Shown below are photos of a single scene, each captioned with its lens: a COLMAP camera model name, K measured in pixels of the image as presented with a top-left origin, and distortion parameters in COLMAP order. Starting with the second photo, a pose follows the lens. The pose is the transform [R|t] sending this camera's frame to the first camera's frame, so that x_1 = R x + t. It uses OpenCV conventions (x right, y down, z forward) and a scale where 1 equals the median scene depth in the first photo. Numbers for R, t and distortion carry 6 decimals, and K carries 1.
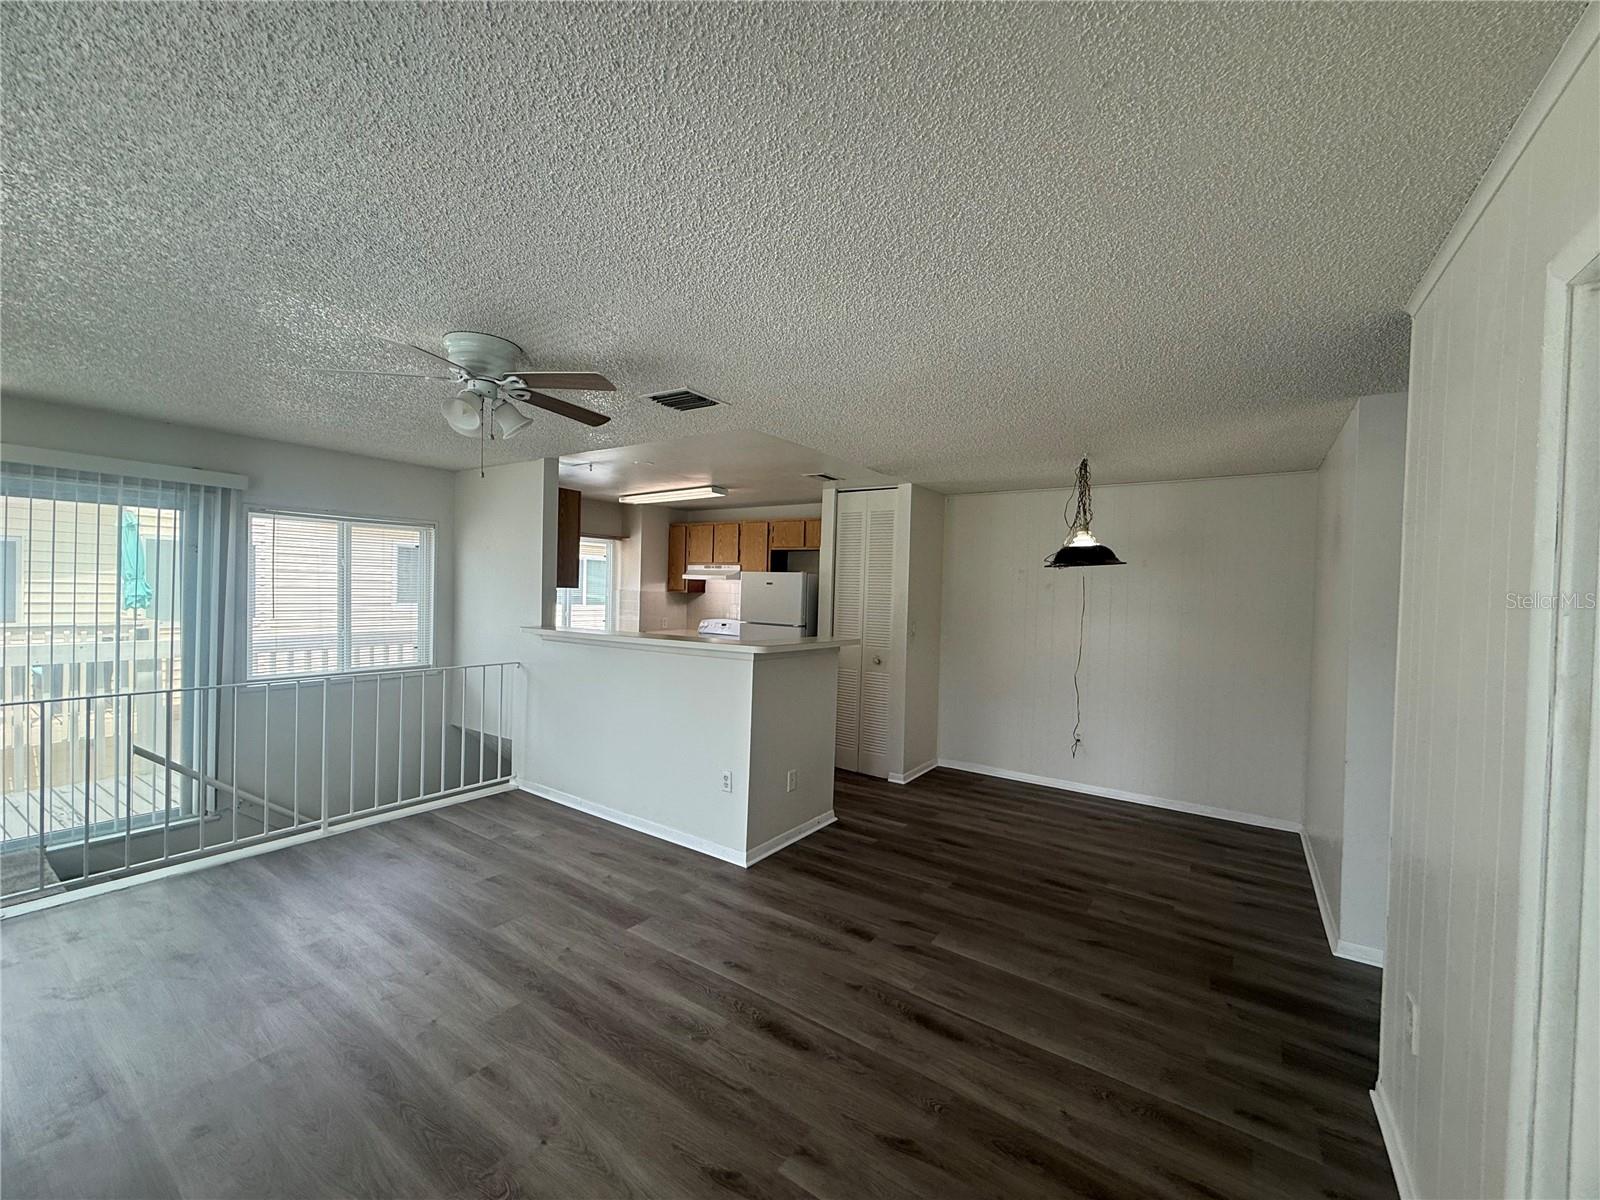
lens RADIAL K [[636.9, 0, 798.9], [0, 636.9, 600.9], [0, 0, 1]] dist [0.000984, -0.000122]
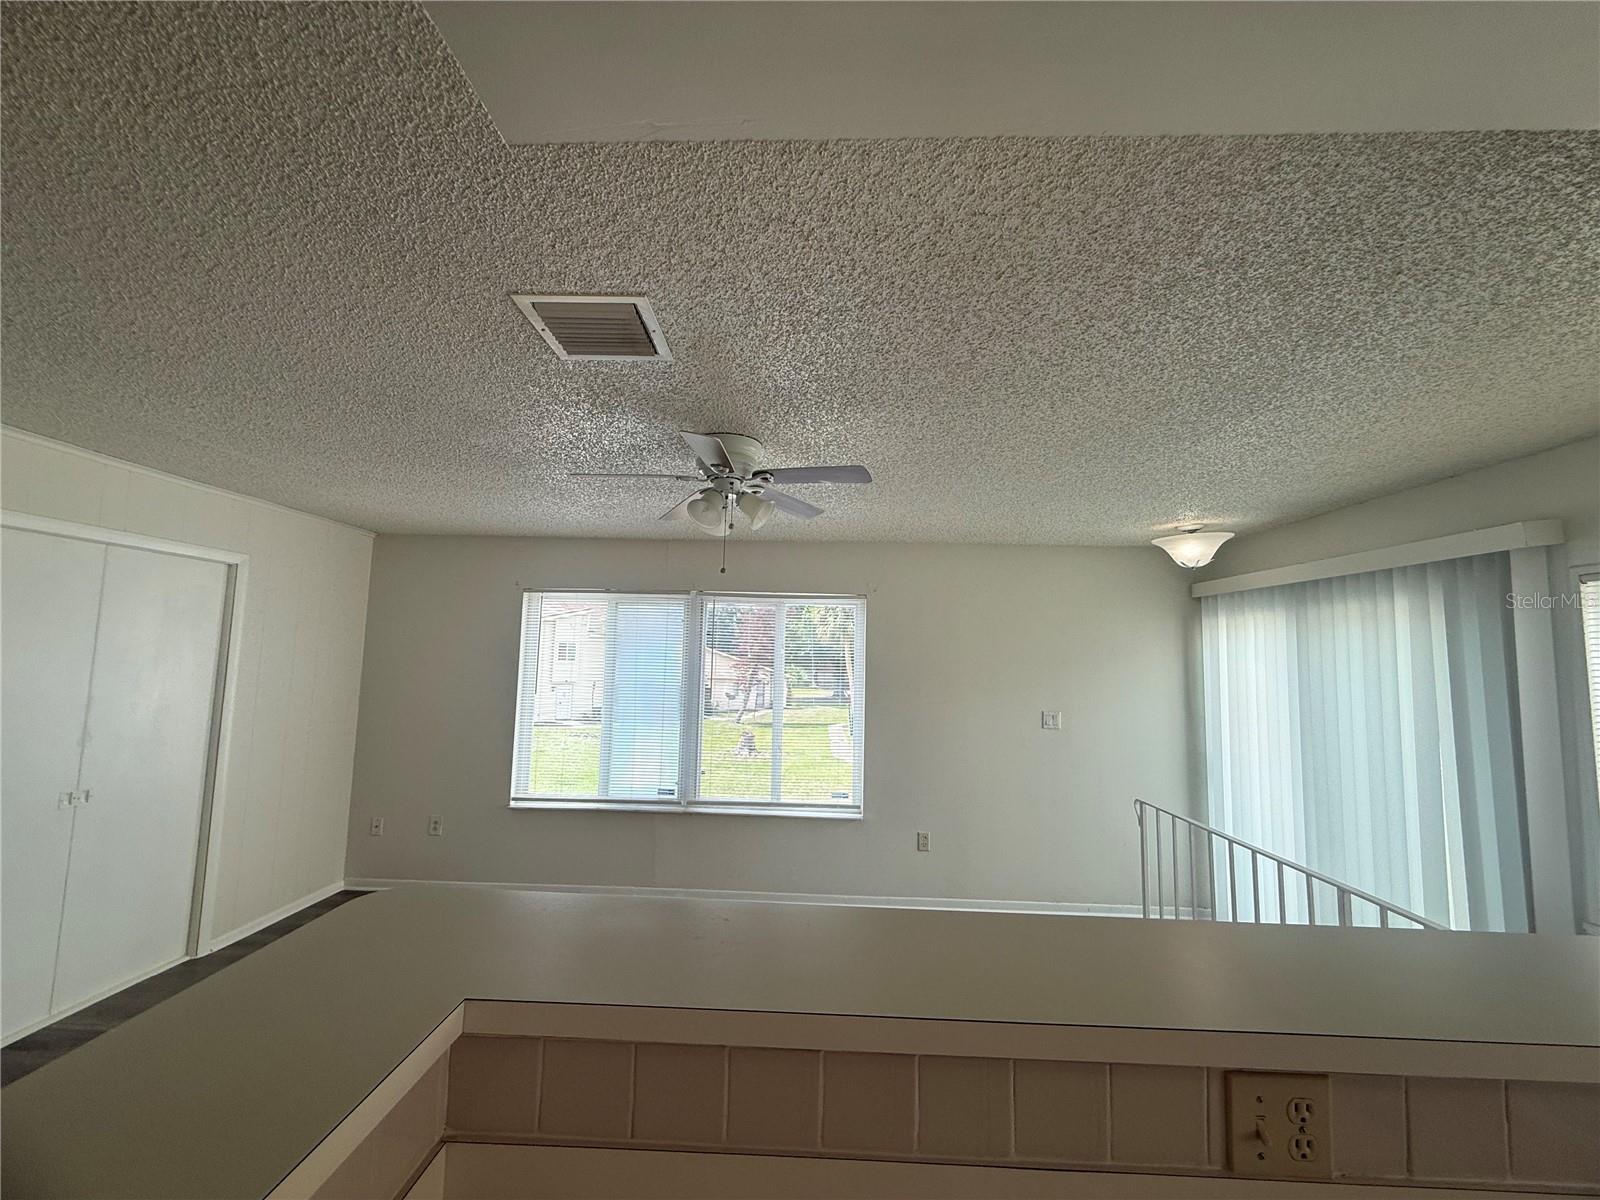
lens RADIAL K [[636.9, 0, 797.2], [0, 636.9, 601.1], [0, 0, 1]] dist [0.000984, -0.000122]
pose [[-0.840855, -0.099120, -0.532108, -0.040751], [-0.058539, 0.993976, -0.092652, -0.036950], [0.538086, -0.046758, -0.841592, 1.066756]]
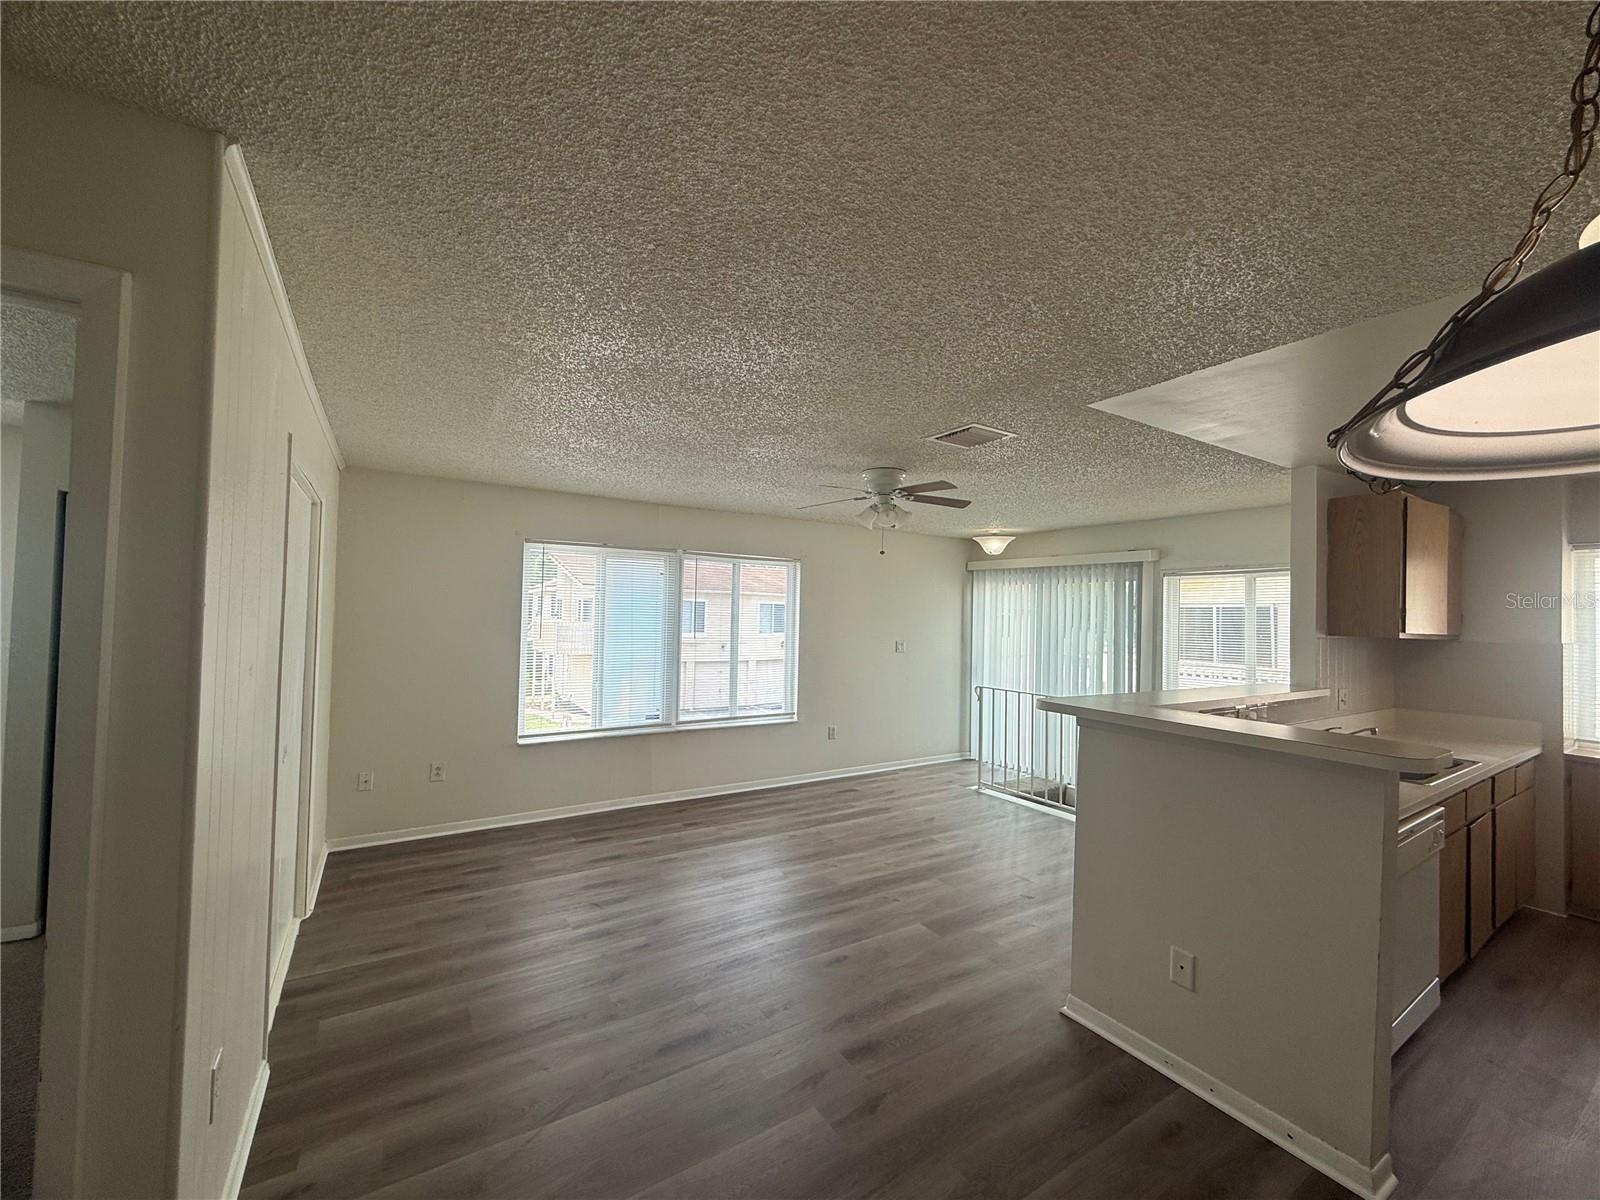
lens RADIAL K [[636.9, 0, 798.3], [0, 636.9, 604.7], [0, 0, 1]] dist [0.000984, -0.000122]
pose [[-0.390346, -0.054073, -0.919079, 0.586112], [-0.050168, 0.998040, -0.037411, 0.001004], [0.919300, 0.031505, -0.392293, 0.808433]]
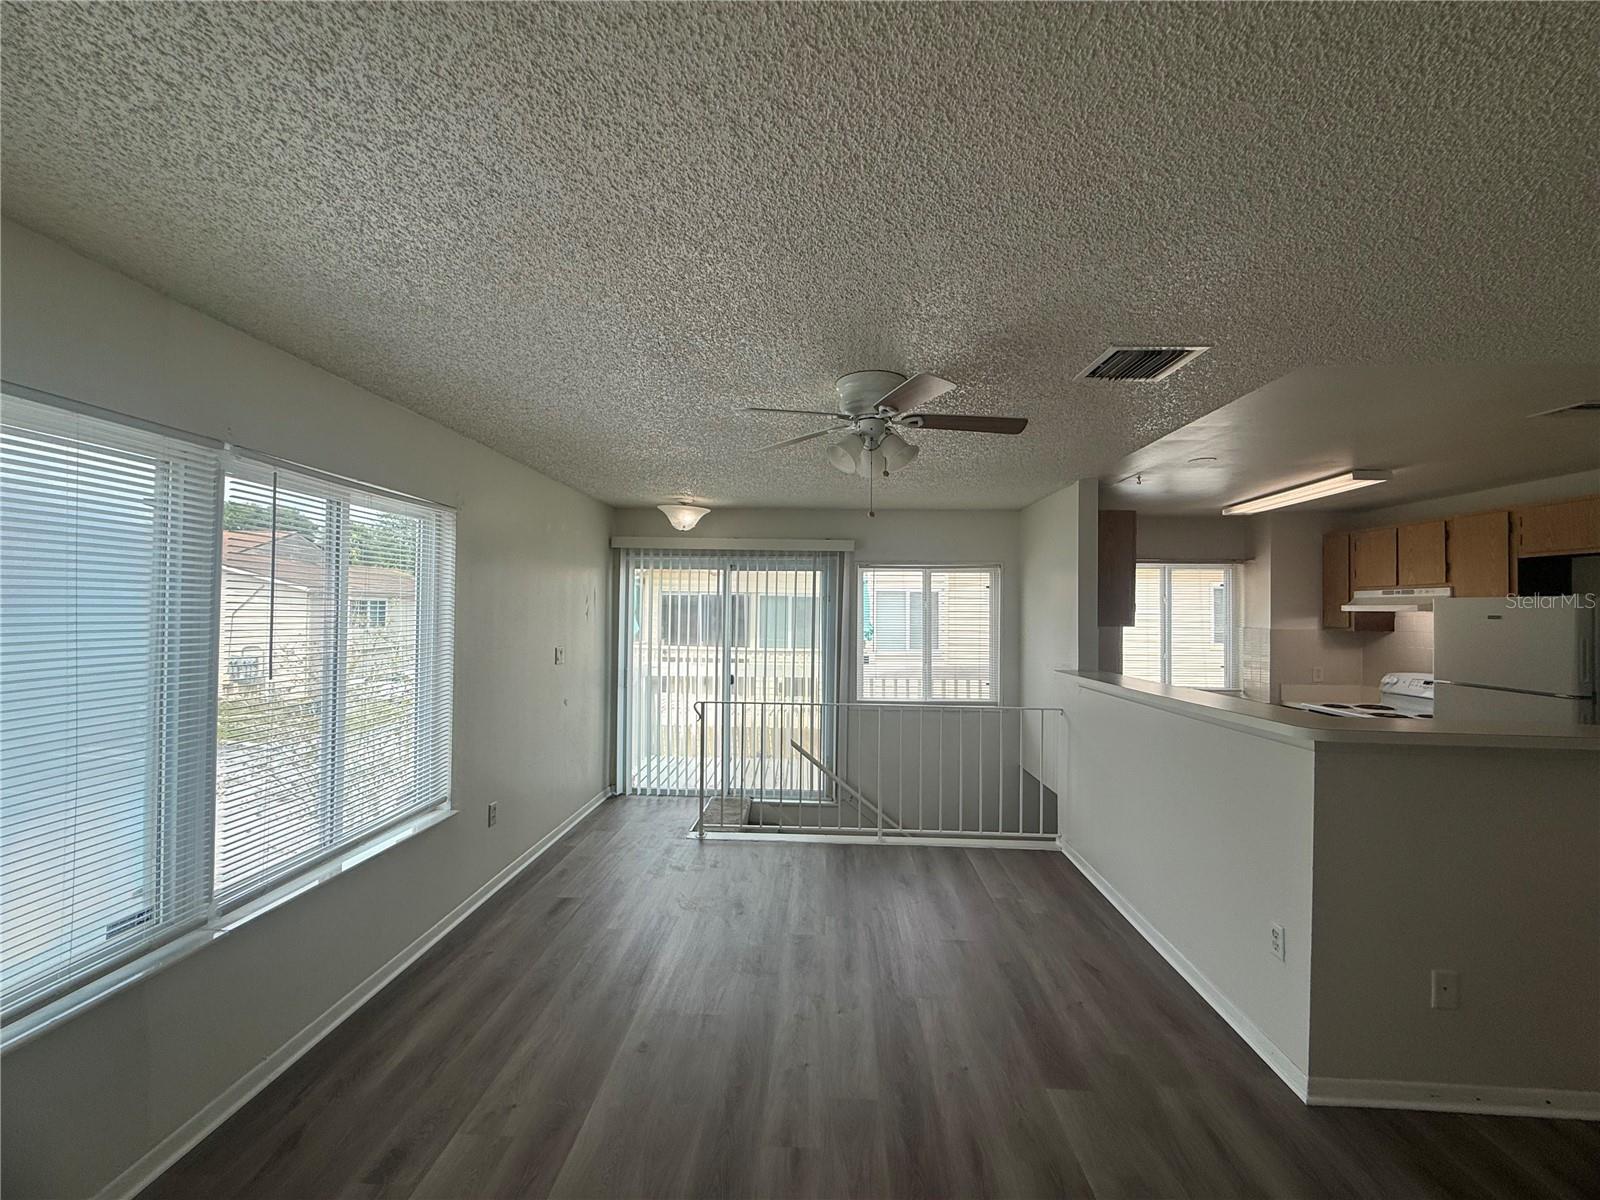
lens RADIAL K [[636.9, 0, 798.4], [0, 636.9, 602.8], [0, 0, 1]] dist [0.000984, -0.000122]
pose [[0.526955, -0.034464, -0.849194, 0.151417], [-0.010802, 0.998825, -0.047239, -0.008504], [0.849824, 0.034066, 0.525964, 0.224449]]
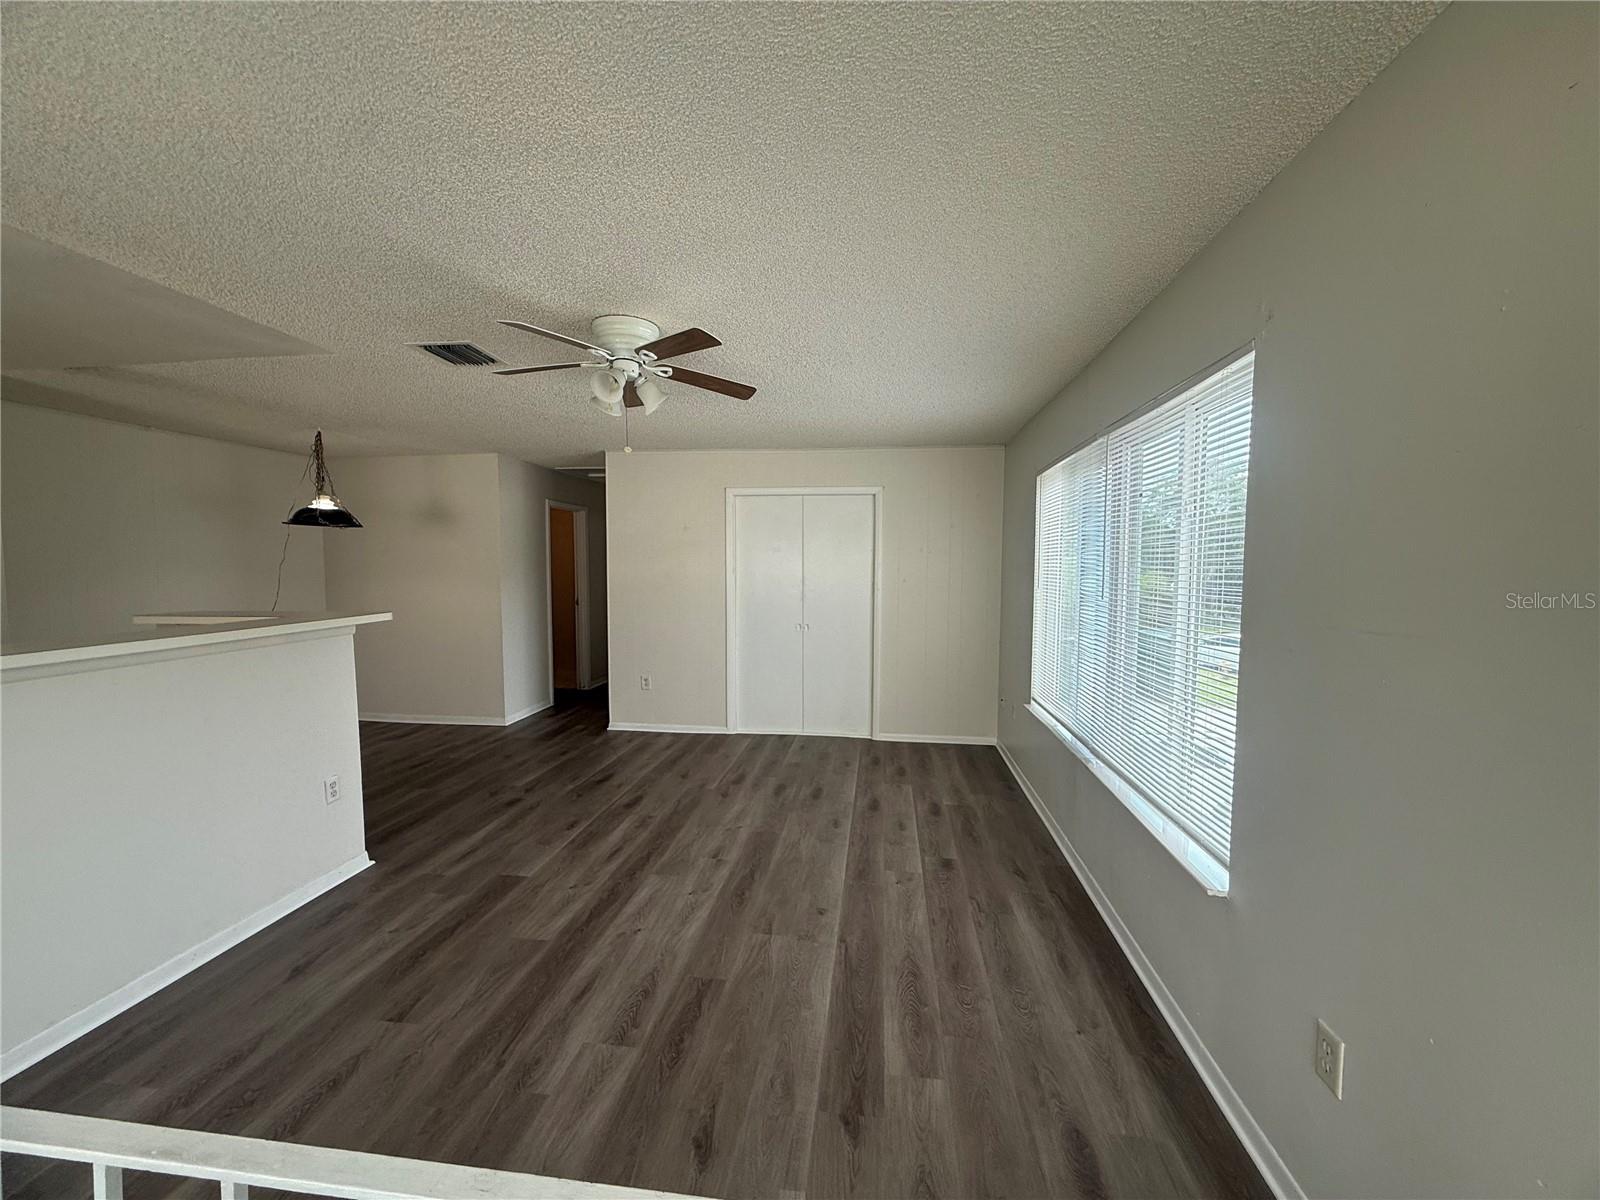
lens RADIAL K [[636.9, 0, 798.1], [0, 636.9, 597.5], [0, 0, 1]] dist [0.000984, -0.000122]
pose [[-0.452161, -0.076899, 0.888615, -0.905099], [-0.002152, 0.996368, 0.085129, -0.023483], [-0.891934, 0.036579, -0.450684, 0.698591]]
